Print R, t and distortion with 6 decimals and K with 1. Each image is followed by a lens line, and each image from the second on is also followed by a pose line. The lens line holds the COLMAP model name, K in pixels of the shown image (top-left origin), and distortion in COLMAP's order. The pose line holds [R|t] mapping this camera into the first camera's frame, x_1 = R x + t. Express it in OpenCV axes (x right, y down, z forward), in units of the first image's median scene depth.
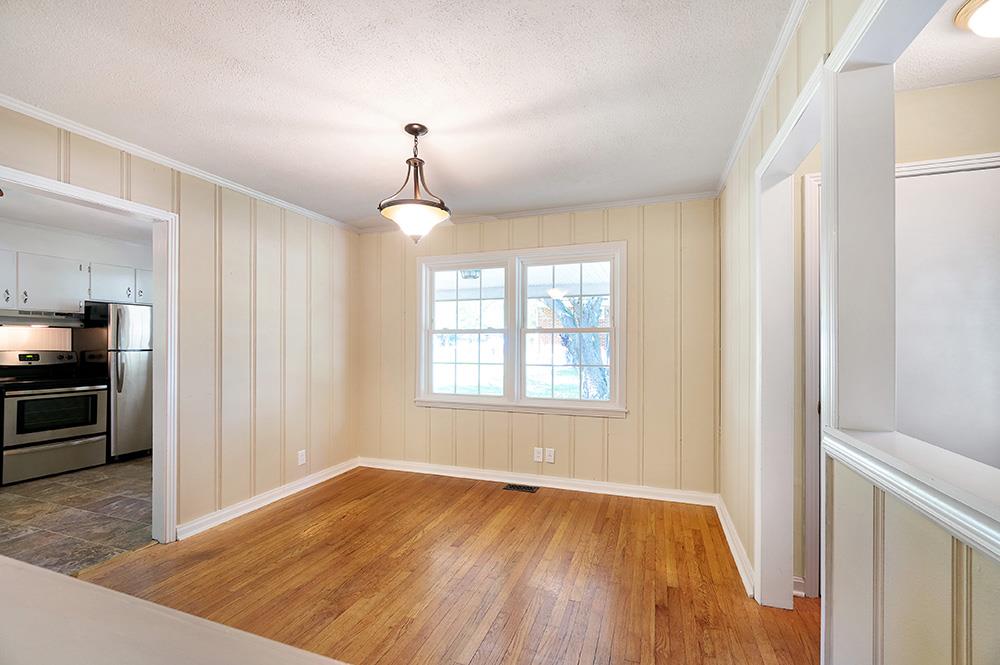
lens RADIAL K [[435.1, 0, 505.8], [0, 435.1, 341.7], [0, 0, 1]] dist [-0.002296, 0.000109]
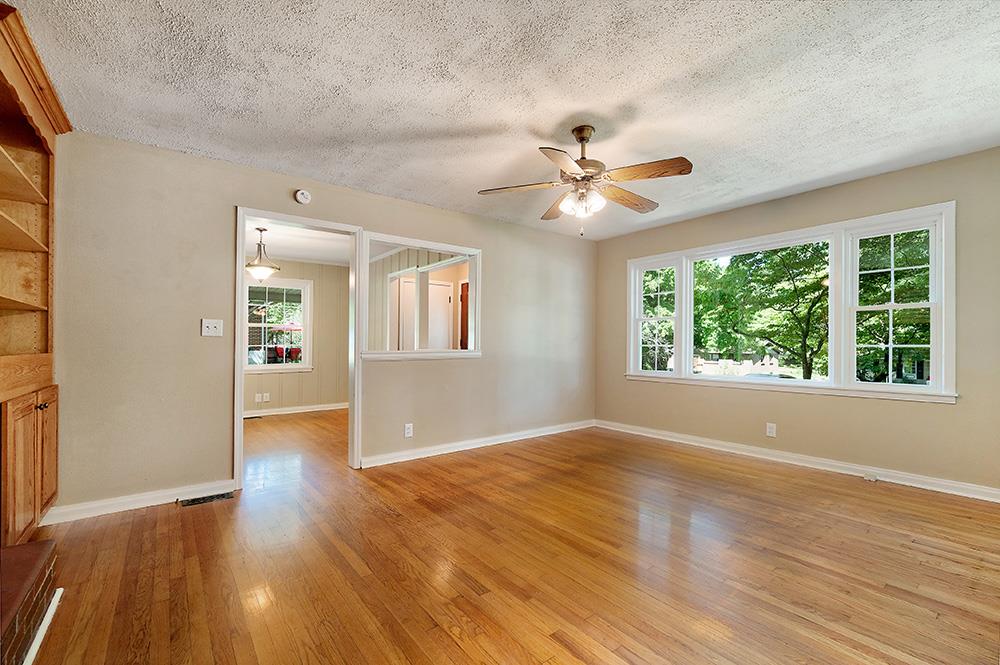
lens RADIAL K [[435.1, 0, 498.7], [0, 435.1, 339.6], [0, 0, 1]] dist [-0.002296, 0.000109]
pose [[0.548411, 0.003620, 0.836201, -1.334575], [-0.004335, 0.999989, -0.001485, 0.057276], [-0.836198, -0.002811, 0.548420, -1.145645]]
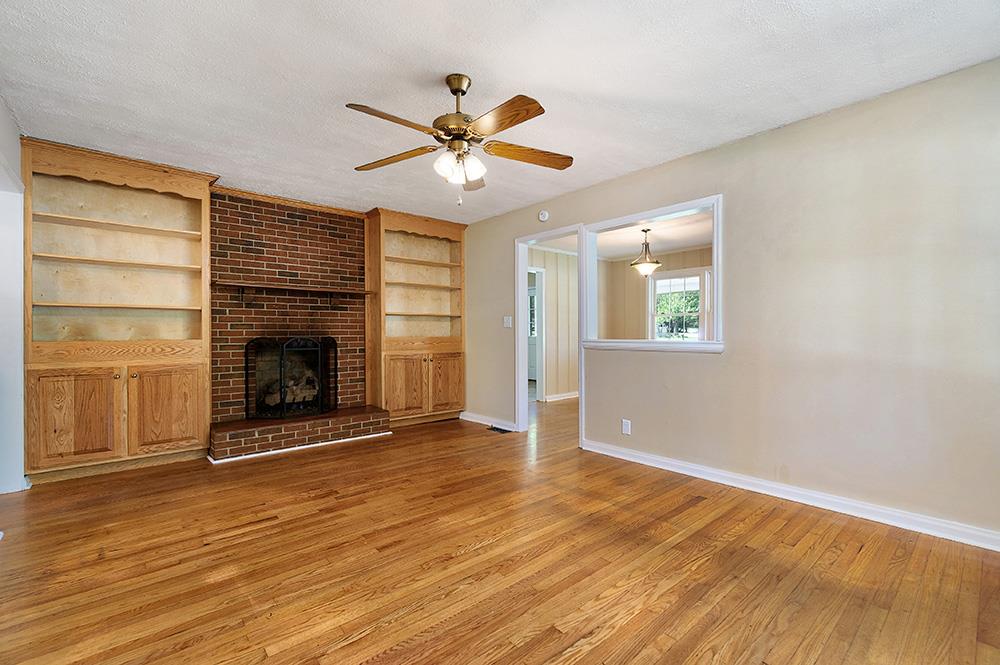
lens RADIAL K [[435.1, 0, 500.2], [0, 435.1, 331.8], [0, 0, 1]] dist [-0.002296, 0.000109]
pose [[0.866605, -0.005549, -0.498963, 0.291980], [0.007481, 0.999970, 0.001872, 0.065248], [0.498938, -0.005355, 0.866621, -1.489250]]
